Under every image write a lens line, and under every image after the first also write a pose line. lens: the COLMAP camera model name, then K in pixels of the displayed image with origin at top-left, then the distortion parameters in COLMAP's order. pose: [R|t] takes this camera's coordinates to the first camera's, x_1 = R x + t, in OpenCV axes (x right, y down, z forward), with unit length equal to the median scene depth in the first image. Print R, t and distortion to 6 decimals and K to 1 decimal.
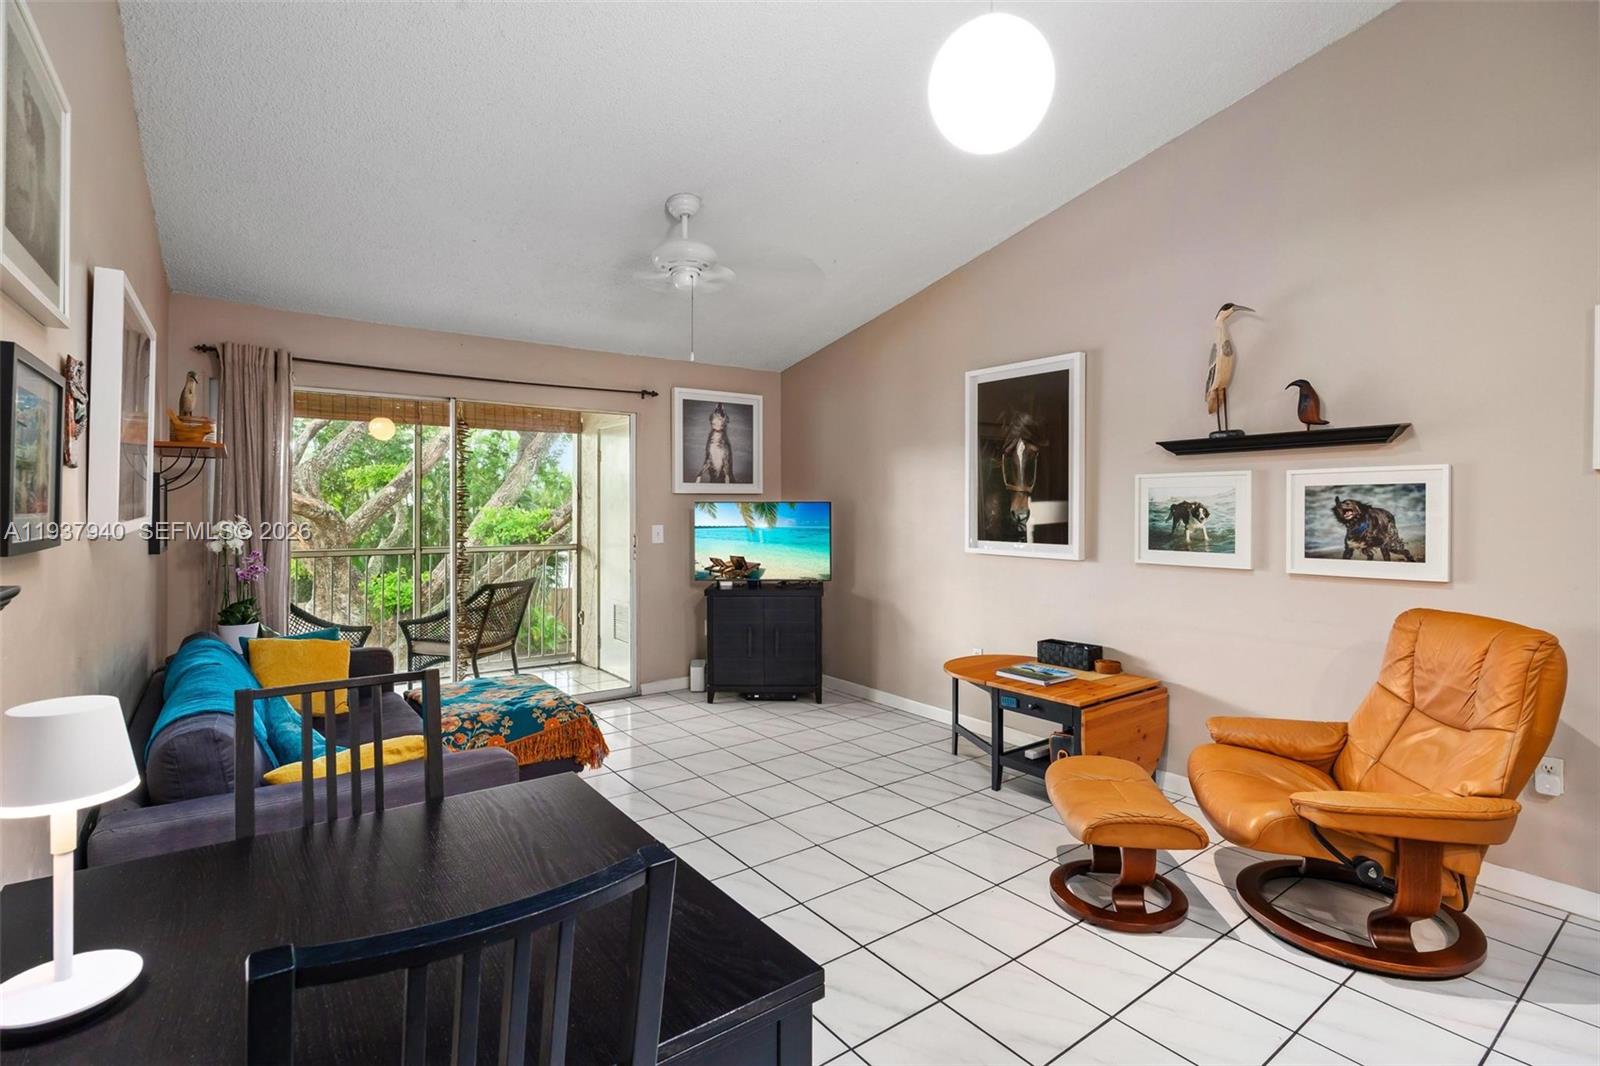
lens RADIAL K [[754.7, 0, 803.4], [0, 754.7, 523.8], [0, 0, 1]] dist [-0.018838, -0.000118]
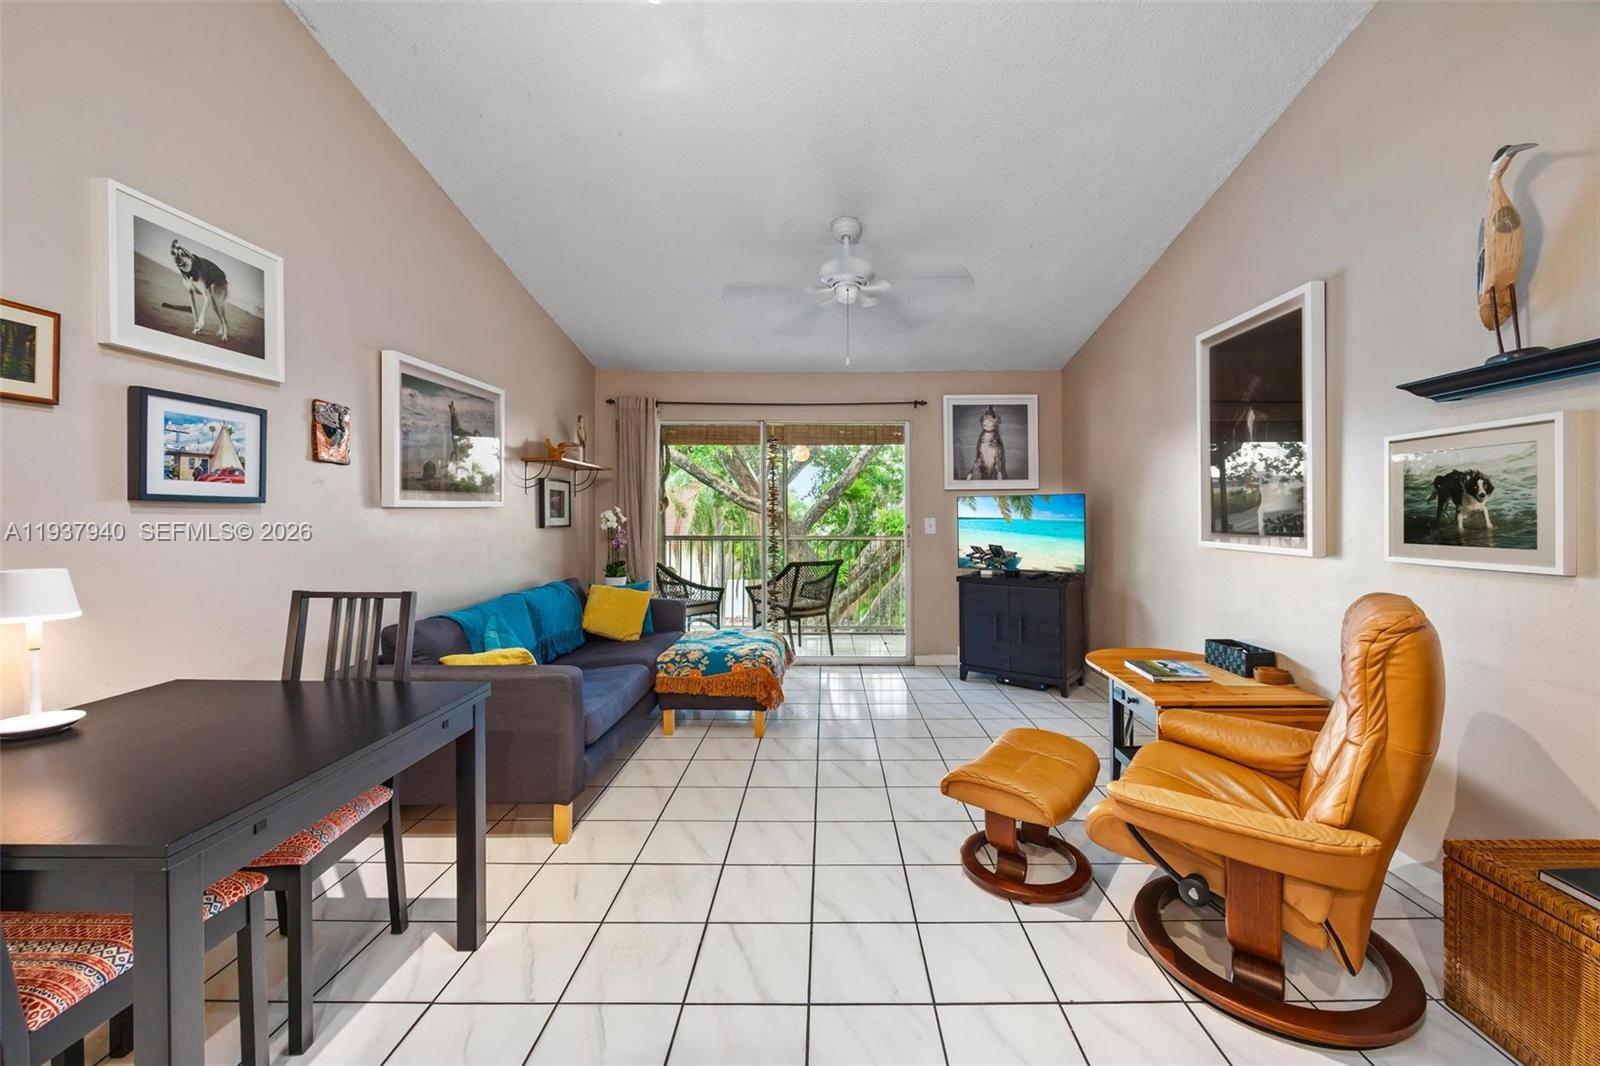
lens RADIAL K [[628.7, 0, 827.5], [0, 628.7, 527.2], [0, 0, 1]] dist [-0.000855, -0.000119]
pose [[0.805442, 0.009761, -0.592594, 0.376259], [-0.010766, 0.999940, 0.001838, 0.024118], [0.592577, 0.004899, 0.805499, 0.217651]]
